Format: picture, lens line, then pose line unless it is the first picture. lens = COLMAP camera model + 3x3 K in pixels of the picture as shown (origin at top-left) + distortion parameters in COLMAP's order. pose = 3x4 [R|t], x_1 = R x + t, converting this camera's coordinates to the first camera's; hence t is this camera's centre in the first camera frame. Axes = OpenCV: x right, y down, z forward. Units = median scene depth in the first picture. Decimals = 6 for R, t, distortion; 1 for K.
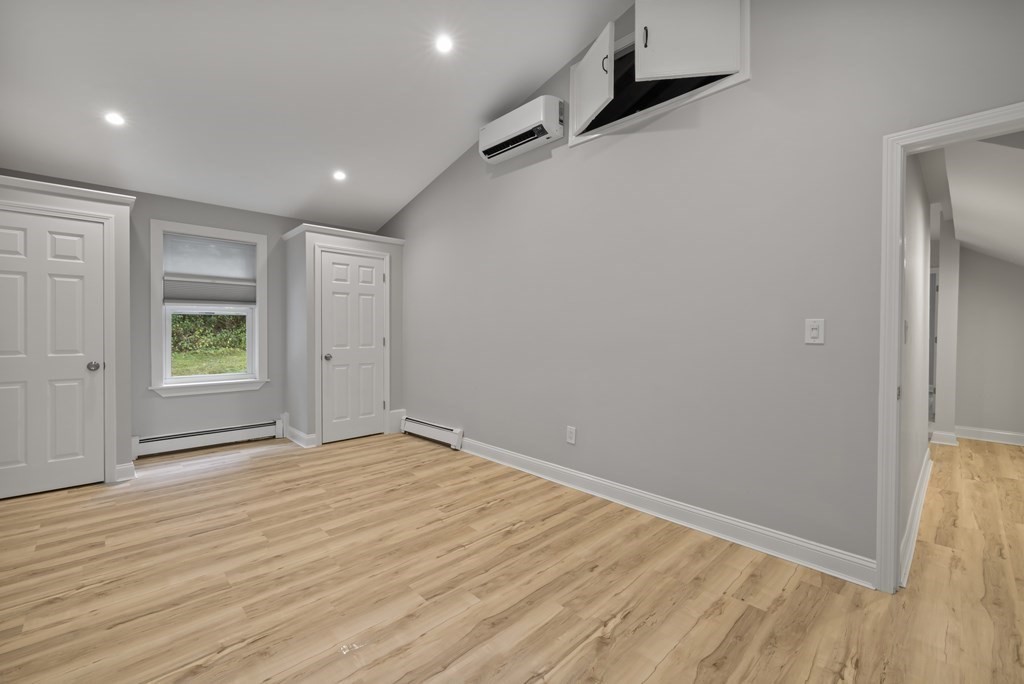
lens RADIAL K [[431.4, 0, 516.8], [0, 431.4, 341.0], [0, 0, 1]] dist [0.000302, 0.000263]
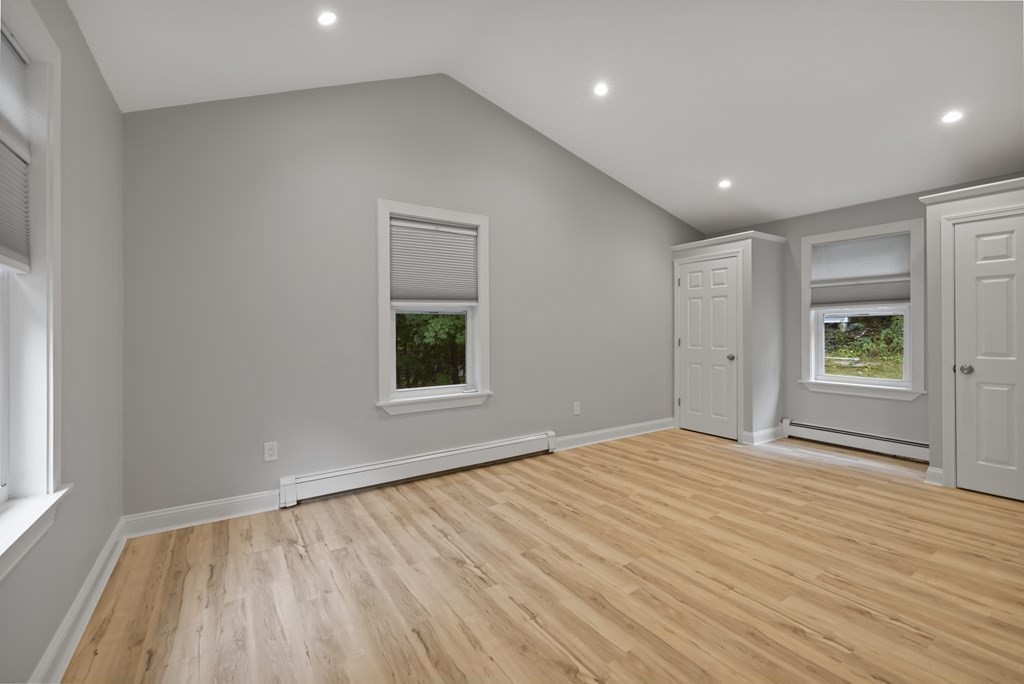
lens RADIAL K [[431.4, 0, 492.3], [0, 431.4, 334.0], [0, 0, 1]] dist [0.000302, 0.000263]
pose [[-0.212991, 0.003513, -0.977048, 0.734477], [-0.022765, 0.999704, 0.008557, -0.015698], [0.976789, 0.024065, -0.212848, 0.658771]]
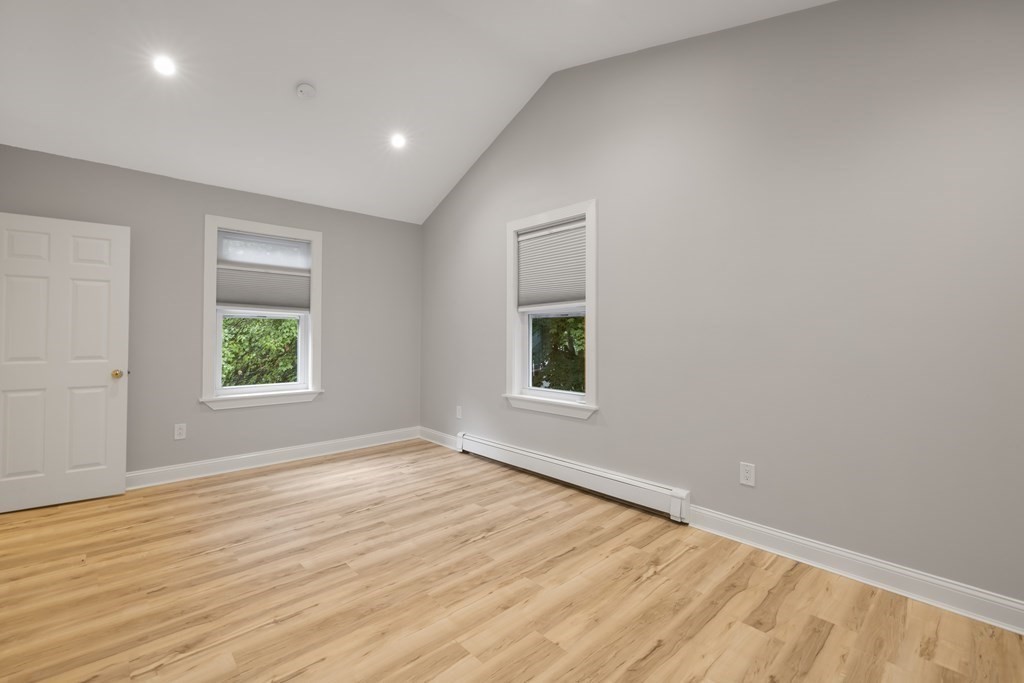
lens RADIAL K [[438.3, 0, 508.7], [0, 438.3, 333.2], [0, 0, 1]] dist [-0.003097, 0.000952]
pose [[-0.999398, -0.005385, 0.034262, -0.514481], [-0.004547, 0.999690, 0.024487, -0.046477], [-0.034383, 0.024317, -0.999113, 1.608268]]
